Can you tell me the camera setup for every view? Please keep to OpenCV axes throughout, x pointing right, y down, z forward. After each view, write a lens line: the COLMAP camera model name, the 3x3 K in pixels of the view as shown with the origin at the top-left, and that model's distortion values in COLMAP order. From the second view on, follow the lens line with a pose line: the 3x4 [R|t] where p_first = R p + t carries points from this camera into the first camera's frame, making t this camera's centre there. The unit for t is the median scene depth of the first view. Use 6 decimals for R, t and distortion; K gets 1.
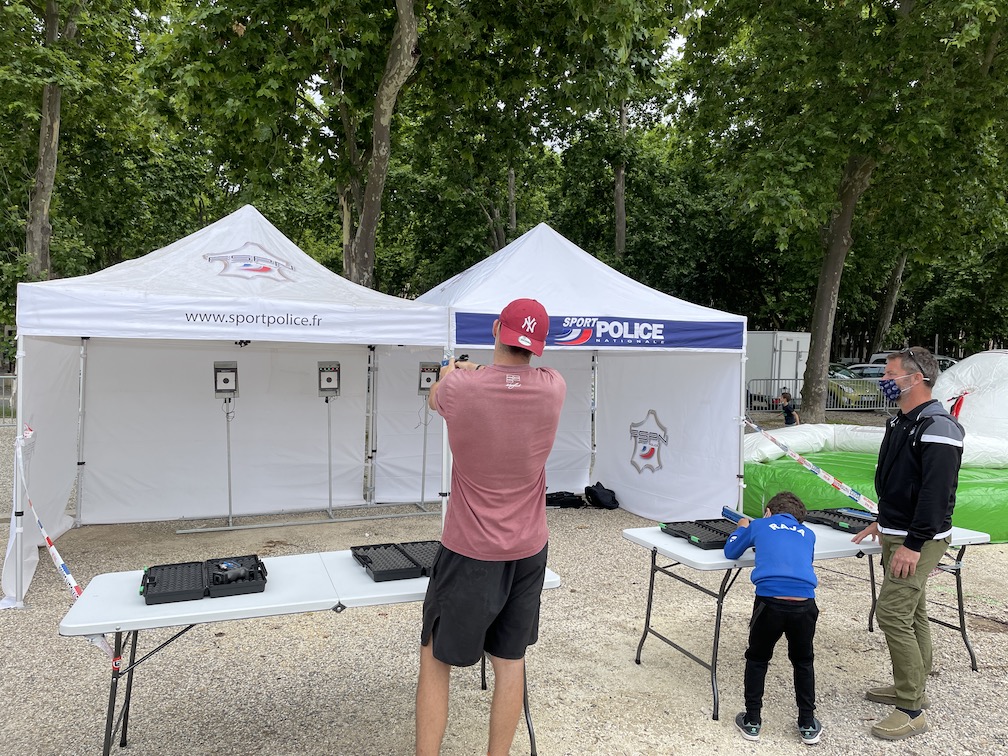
lens RADIAL K [[758.6, 0, 501.2], [0, 758.6, 376.8], [0, 0, 1]] dist [0.082826, -0.103170]
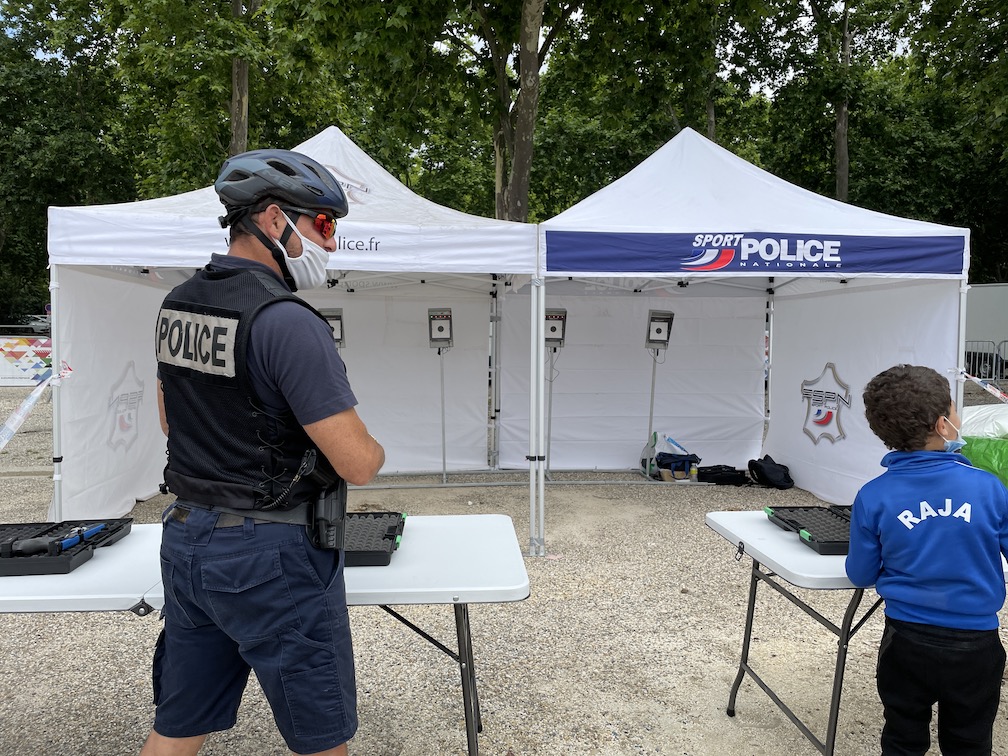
lens RADIAL K [[758.6, 0, 505.5], [0, 758.6, 377.8], [0, 0, 1]] dist [0.082826, -0.103170]
pose [[0.964211, 0.006510, -0.265057, 0.071071], [0.002677, 0.999408, 0.034287, 0.026512], [0.265124, -0.033769, 0.963623, 0.138820]]
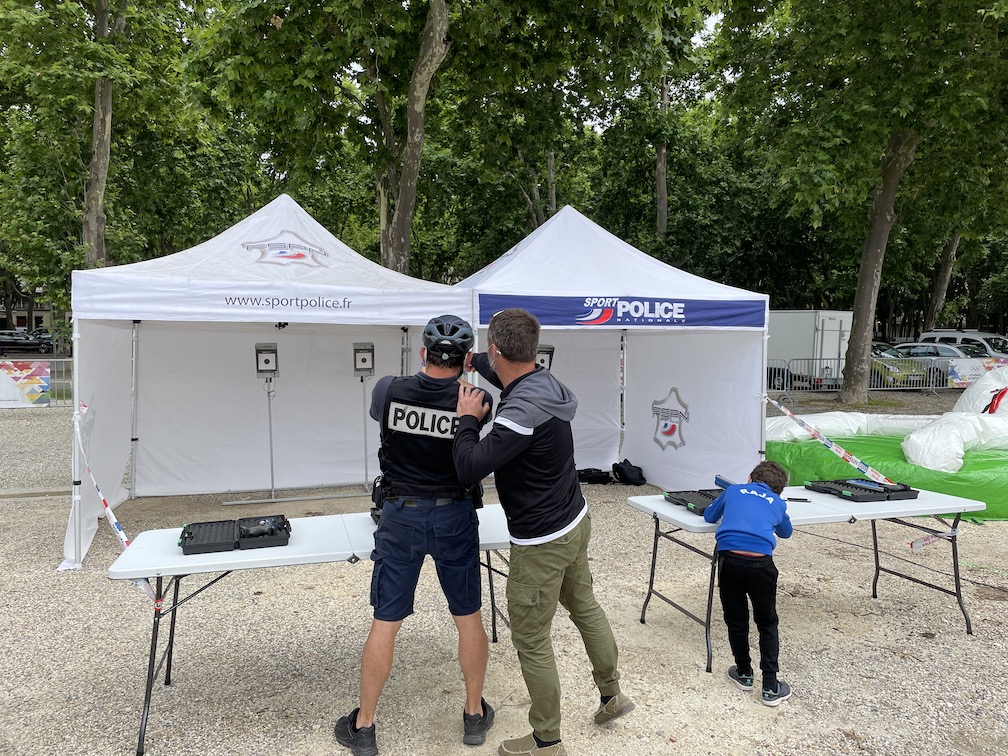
lens RADIAL K [[758.6, 0, 503.0], [0, 758.6, 376.6], [0, 0, 1]] dist [0.082826, -0.103170]
pose [[0.998368, -0.004712, -0.056914, 0.020355], [0.005982, 0.999737, 0.022154, 0.003624], [0.056794, -0.022458, 0.998133, -0.026285]]
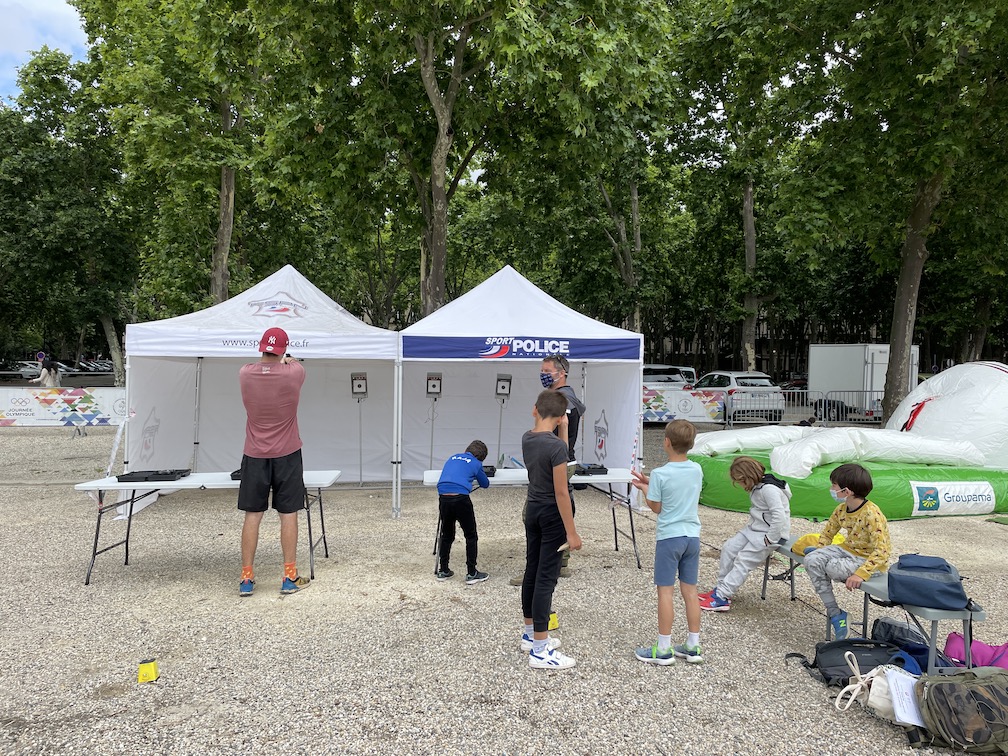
lens RADIAL K [[758.6, 0, 501.7], [0, 758.6, 377.7], [0, 0, 1]] dist [0.082826, -0.103170]
pose [[0.969599, -0.006858, -0.244602, 0.303975], [0.001189, 0.999727, -0.023316, 0.018037], [0.244695, 0.022316, 0.969343, -0.222201]]
